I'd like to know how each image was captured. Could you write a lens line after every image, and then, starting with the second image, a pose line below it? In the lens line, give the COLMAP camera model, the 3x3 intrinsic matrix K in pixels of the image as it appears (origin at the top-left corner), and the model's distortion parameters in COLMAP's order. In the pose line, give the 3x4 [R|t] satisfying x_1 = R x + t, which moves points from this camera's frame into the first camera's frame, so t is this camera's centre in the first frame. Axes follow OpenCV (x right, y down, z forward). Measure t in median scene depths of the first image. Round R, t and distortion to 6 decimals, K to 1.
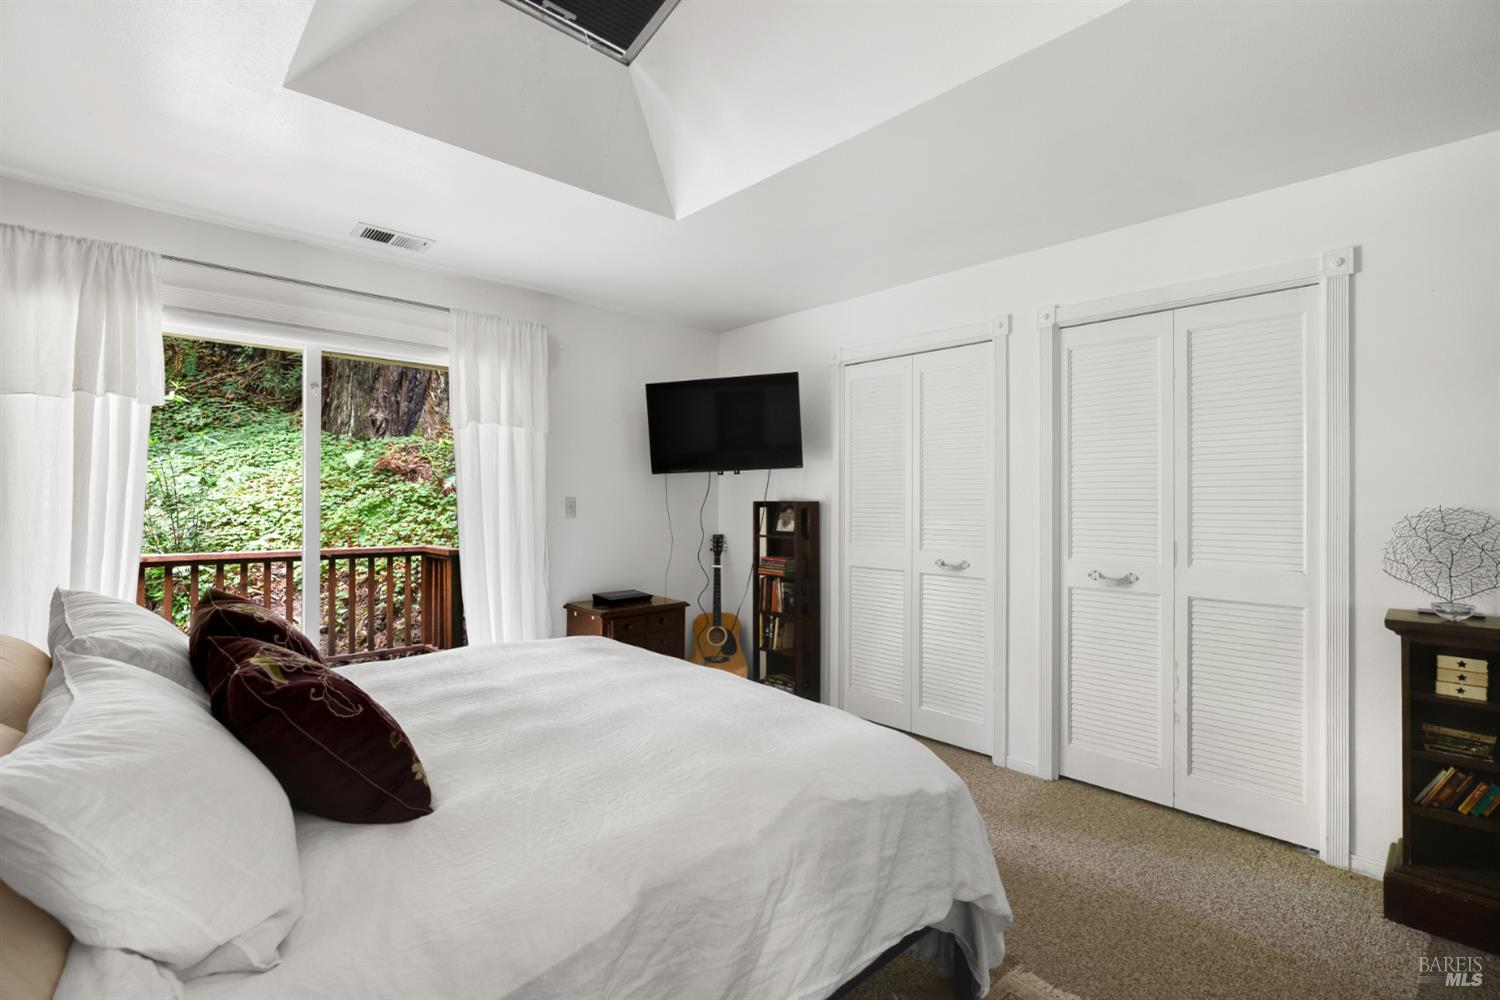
lens RADIAL K [[694.5, 0, 749.9], [0, 694.5, 497.0], [0, 0, 1]] dist [-0.000767, 0.000013]
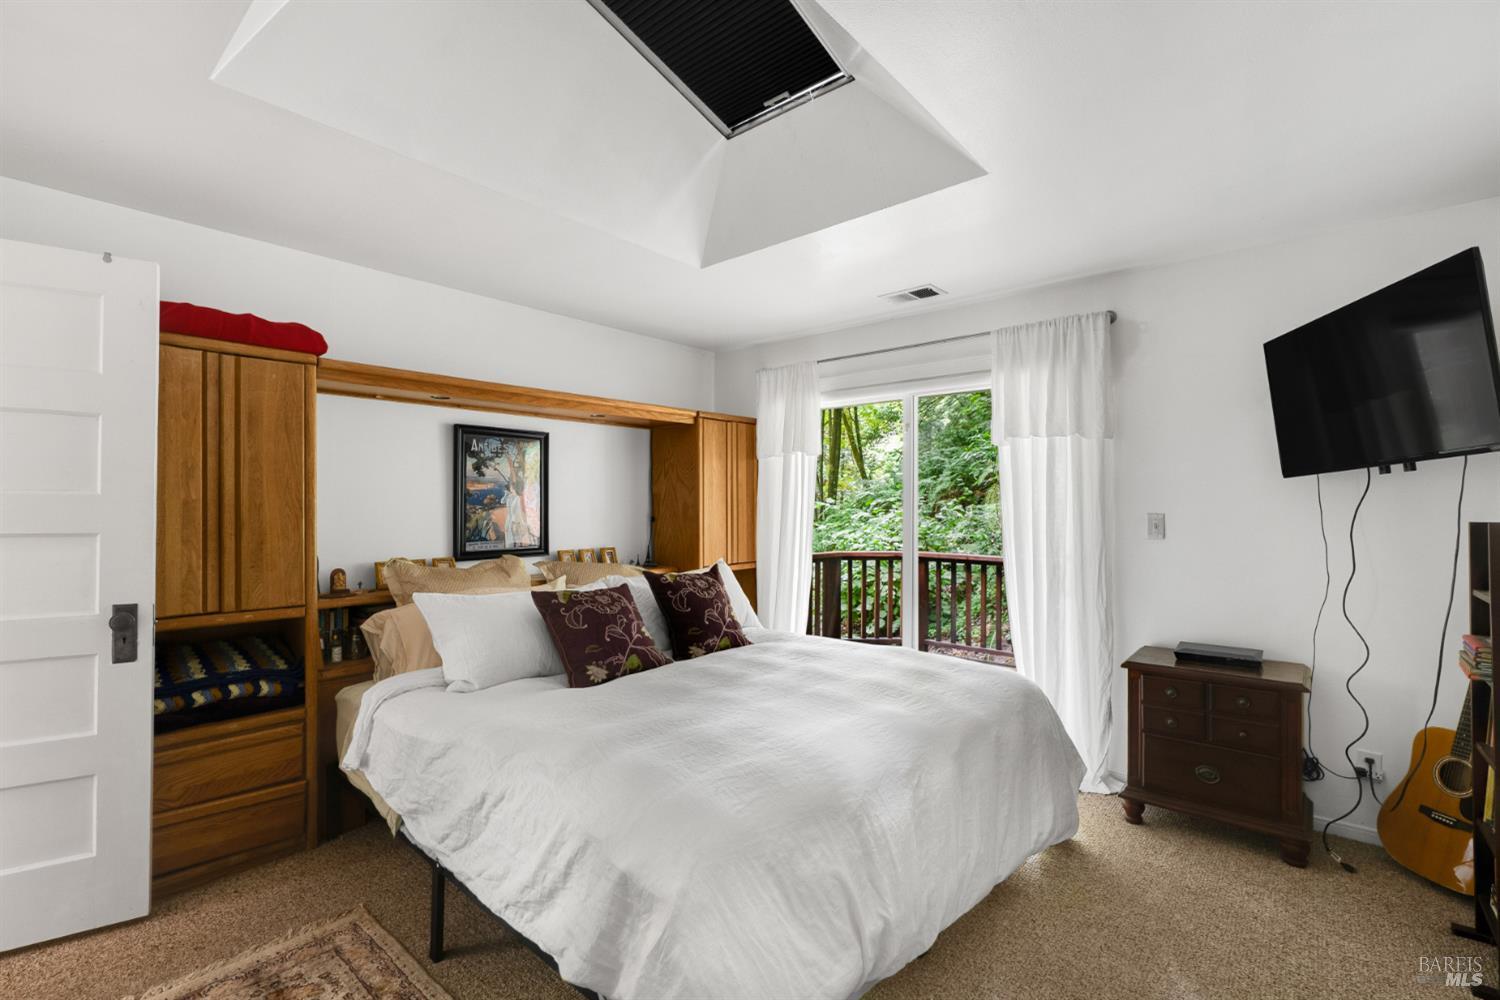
lens RADIAL K [[694.5, 0, 750.2], [0, 694.5, 504.2], [0, 0, 1]] dist [-0.000767, 0.000013]
pose [[0.080955, -0.011041, -0.996657, 0.619671], [-0.001657, 0.999936, -0.011211, -0.000408], [0.996716, 0.002559, 0.080932, 0.599975]]
